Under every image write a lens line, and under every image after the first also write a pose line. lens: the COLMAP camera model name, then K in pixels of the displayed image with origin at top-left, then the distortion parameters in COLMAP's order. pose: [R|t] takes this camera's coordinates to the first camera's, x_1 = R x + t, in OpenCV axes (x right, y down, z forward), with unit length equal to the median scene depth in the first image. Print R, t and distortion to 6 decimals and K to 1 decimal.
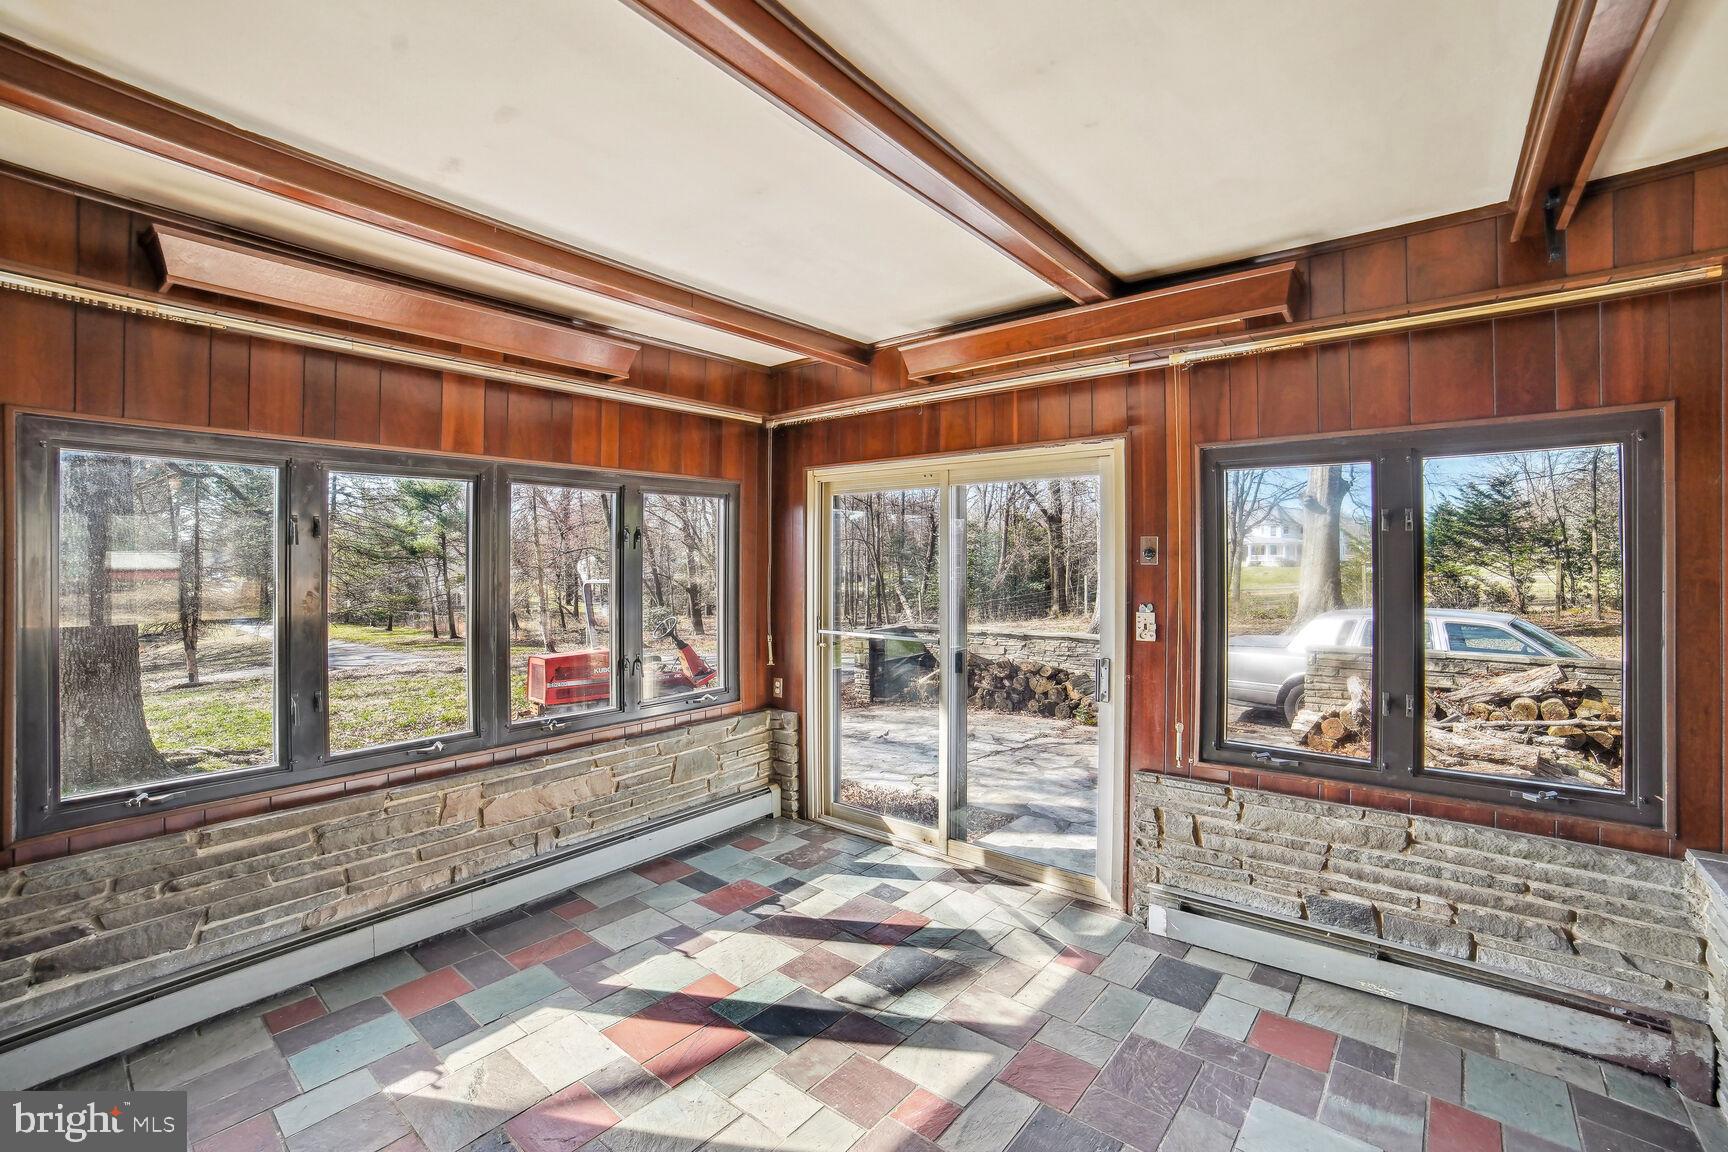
lens RADIAL K [[744.5, 0, 860.1], [0, 744.5, 565.5], [0, 0, 1]] dist [-0.001565, 0.000071]
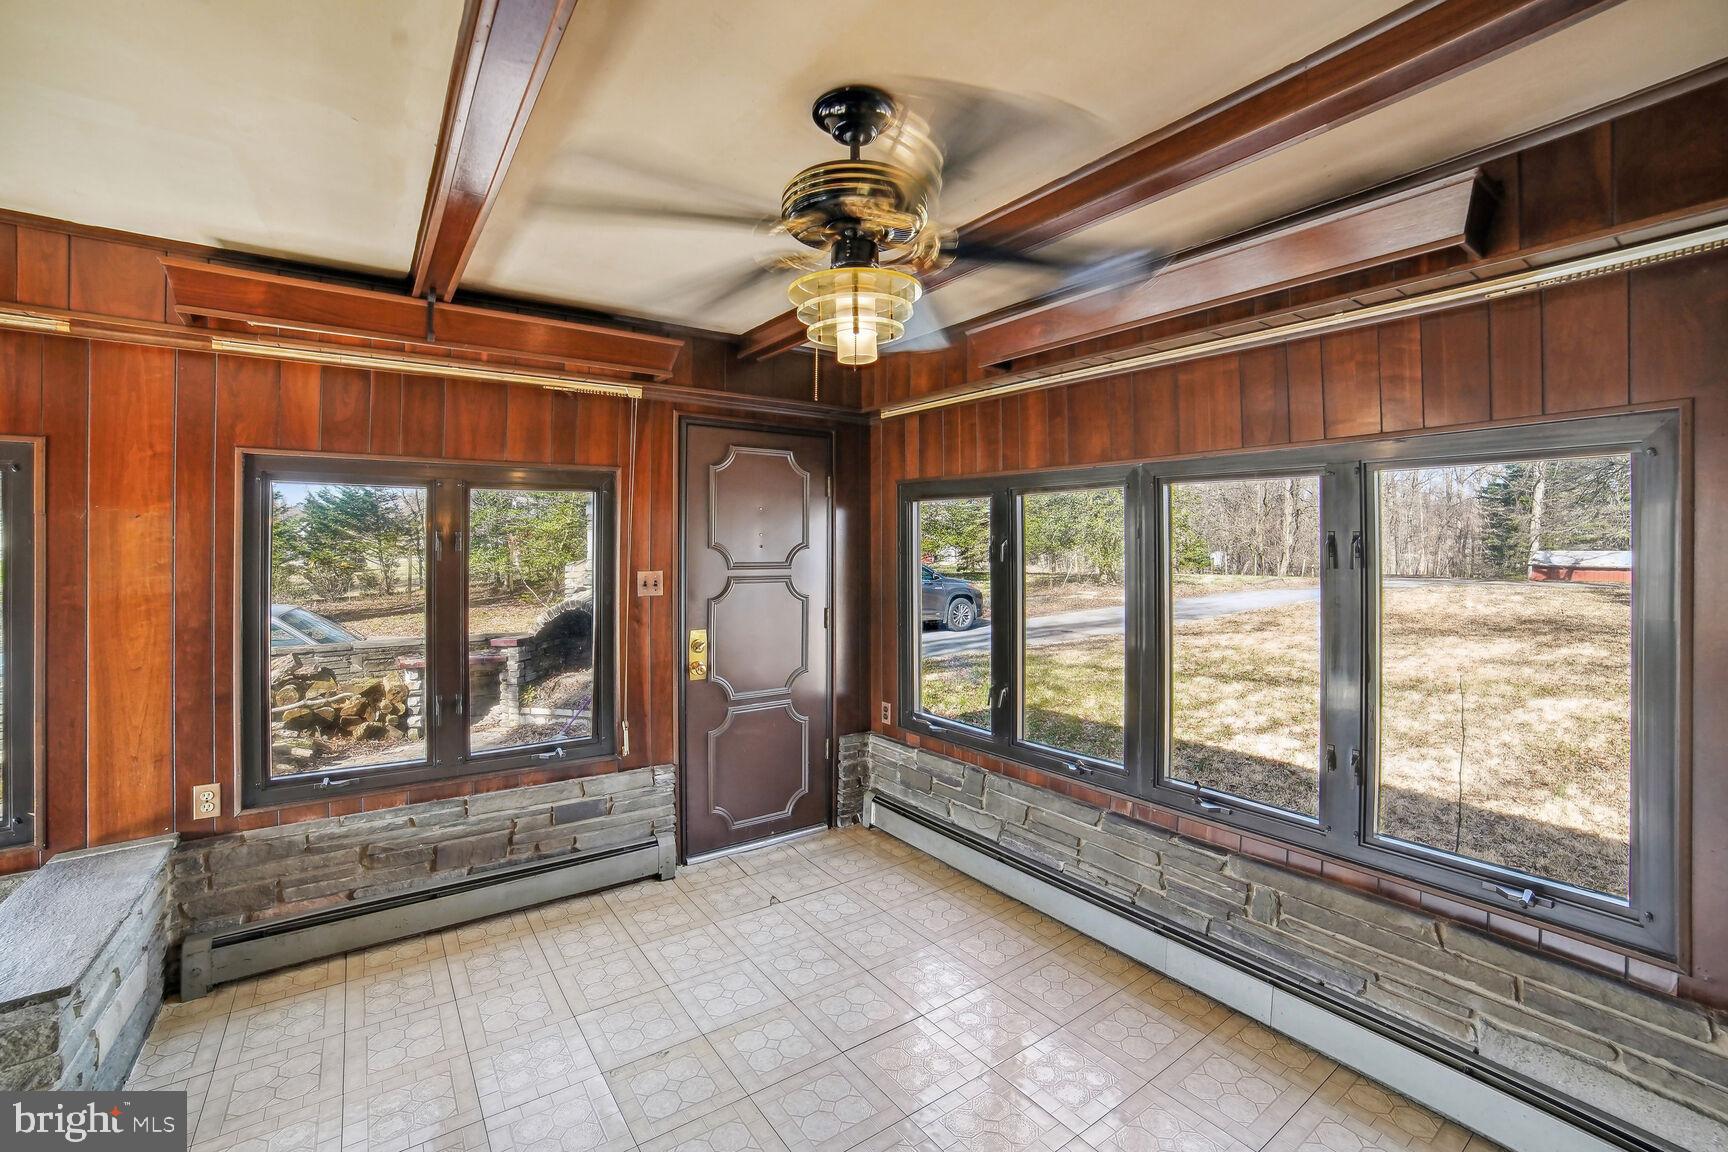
lens RADIAL K [[744.5, 0, 885.3], [0, 744.5, 547.5], [0, 0, 1]] dist [-0.001565, 0.000071]
pose [[0.274201, 0.002223, 0.961670, 0.129094], [0.001051, 0.999996, -0.002611, -0.019401], [-0.961672, 0.001726, 0.274198, -0.145512]]
